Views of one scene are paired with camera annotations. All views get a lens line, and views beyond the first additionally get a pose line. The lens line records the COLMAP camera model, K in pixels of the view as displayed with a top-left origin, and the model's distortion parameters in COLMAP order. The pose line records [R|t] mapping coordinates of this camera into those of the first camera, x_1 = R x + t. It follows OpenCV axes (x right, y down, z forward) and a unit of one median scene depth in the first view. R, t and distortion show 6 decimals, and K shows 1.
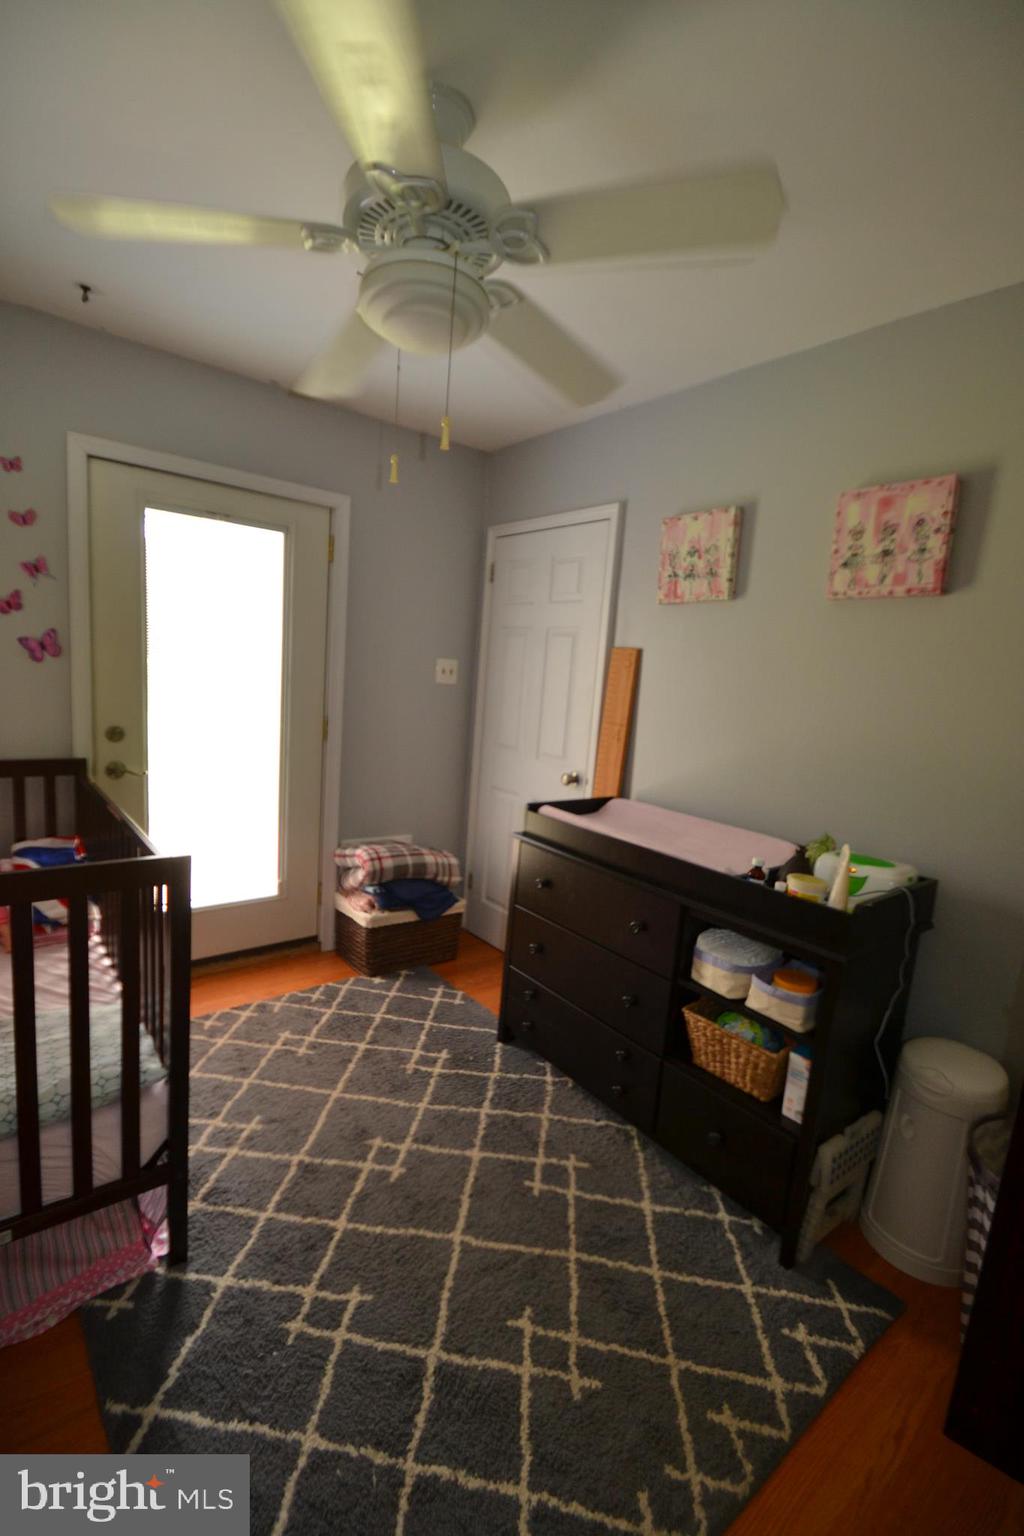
lens RADIAL K [[677.1, 0, 501.7], [0, 677.1, 773.0], [0, 0, 1]] dist [0.017885, -0.019624]
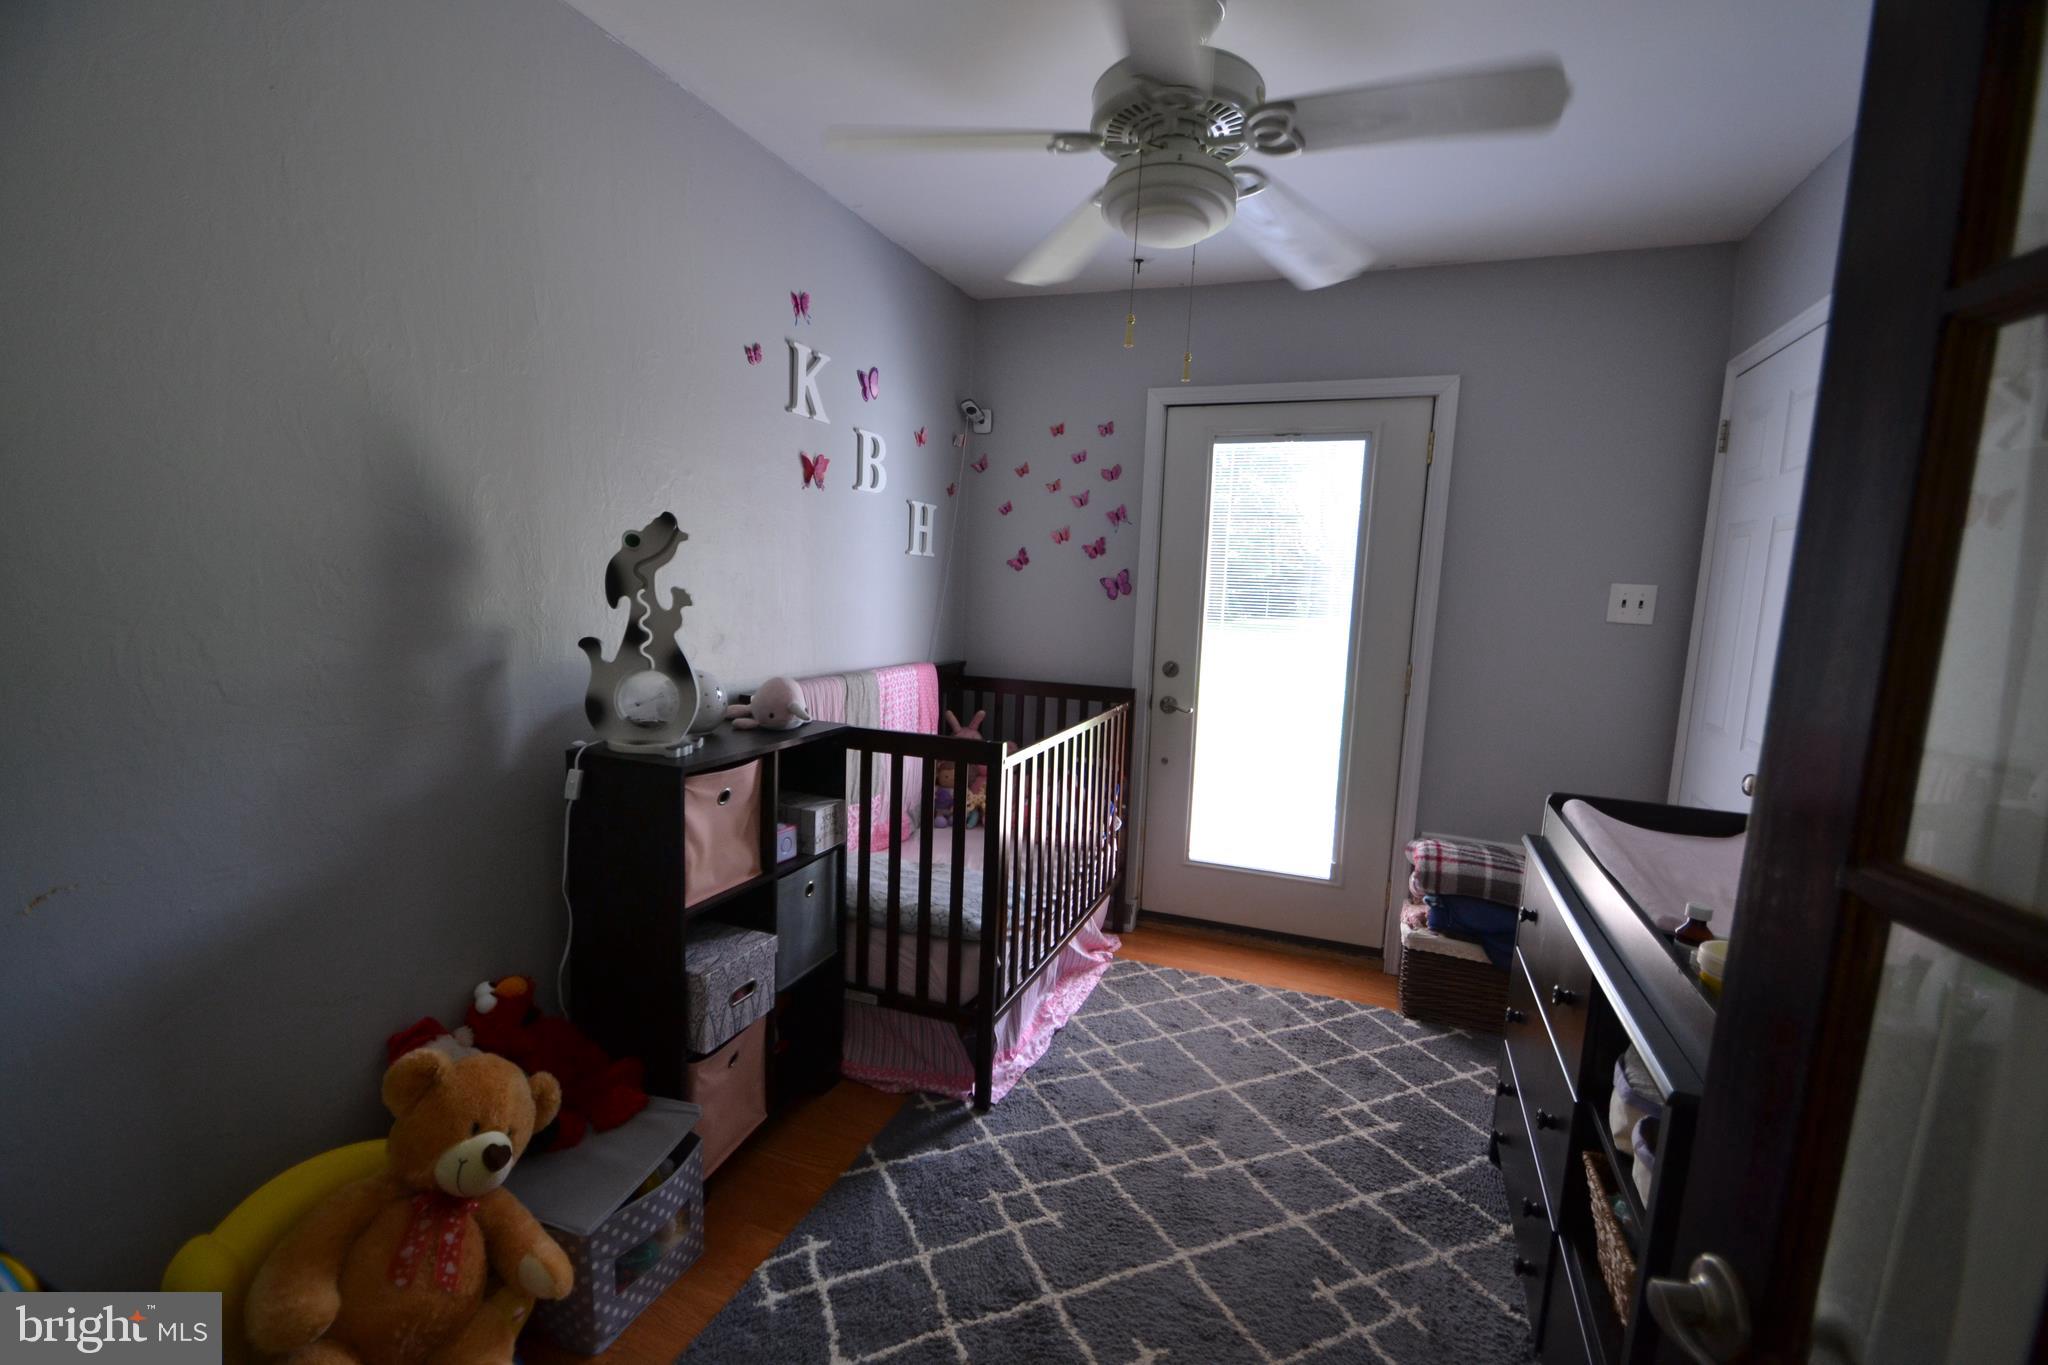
lens RADIAL K [[909.8, 0, 1021.3], [0, 909.8, 704.1], [0, 0, 1]] dist [0.017190, -0.019574]
pose [[0.504502, 0.062432, -0.861150, 0.670156], [-0.133892, 0.990974, -0.006596, 0.045569], [0.852966, 0.118629, 0.508308, 0.167612]]
